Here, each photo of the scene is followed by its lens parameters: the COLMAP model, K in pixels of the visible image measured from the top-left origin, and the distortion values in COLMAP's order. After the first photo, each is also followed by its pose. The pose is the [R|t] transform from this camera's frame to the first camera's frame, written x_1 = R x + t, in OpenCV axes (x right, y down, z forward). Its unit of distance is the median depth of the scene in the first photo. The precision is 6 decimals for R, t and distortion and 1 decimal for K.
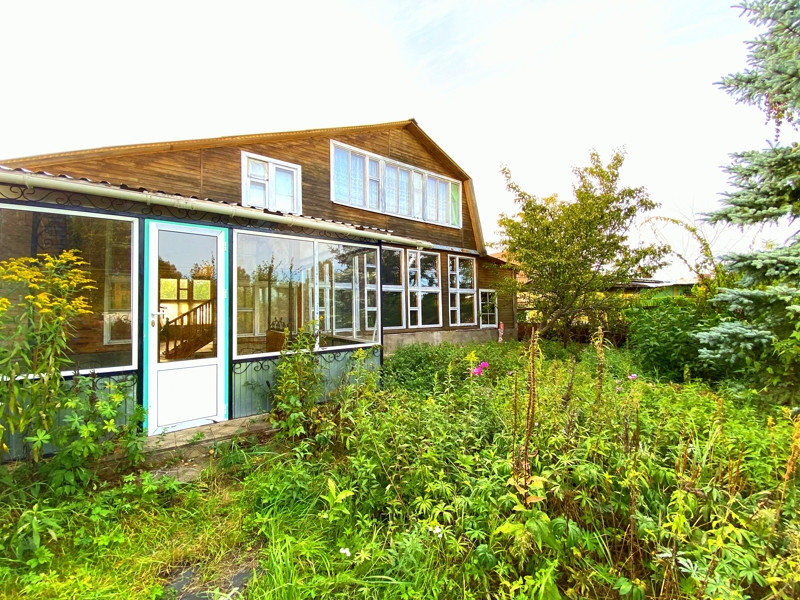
lens RADIAL K [[325.7, 0, 397.2], [0, 325.7, 304.1], [0, 0, 1]] dist [-0.012567, -0.002946]
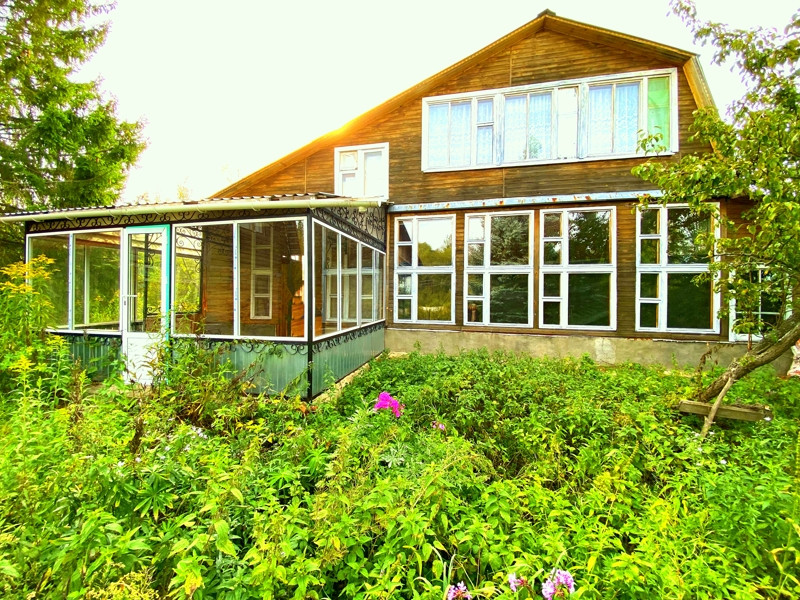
lens RADIAL K [[325.7, 0, 397.5], [0, 325.7, 298.9], [0, 0, 1]] dist [-0.012567, -0.002946]
pose [[0.644615, 0.017943, -0.764297, 0.358614], [-0.005093, 0.999803, 0.019176, 0.003088], [0.764490, -0.008469, 0.644580, 0.343717]]
